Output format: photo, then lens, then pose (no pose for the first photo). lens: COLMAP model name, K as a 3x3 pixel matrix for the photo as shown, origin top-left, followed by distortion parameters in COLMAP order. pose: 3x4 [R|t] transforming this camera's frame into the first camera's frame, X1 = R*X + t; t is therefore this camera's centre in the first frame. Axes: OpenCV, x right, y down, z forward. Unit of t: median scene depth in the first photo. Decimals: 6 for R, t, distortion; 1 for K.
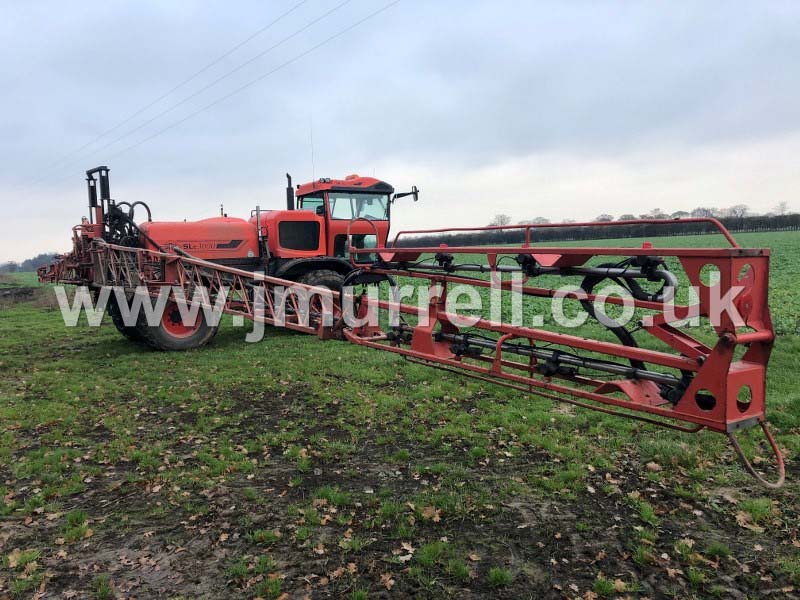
lens RADIAL K [[665.3, 0, 400.0], [0, 665.3, 300.0], [0, 0, 1]] dist [0.033917, -0.015077]
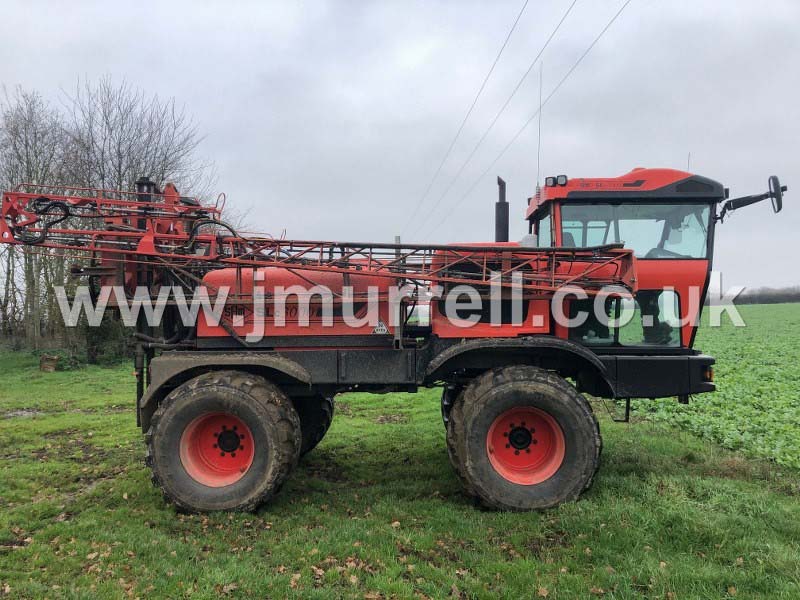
lens RADIAL K [[665.3, 0, 400.0], [0, 665.3, 300.0], [0, 0, 1]] dist [0.033917, -0.015077]
pose [[0.818302, 0.013993, -0.574617, 0.073010], [-0.057132, 0.996733, -0.057088, -0.054393], [0.571941, 0.079544, 0.816429, 0.513246]]
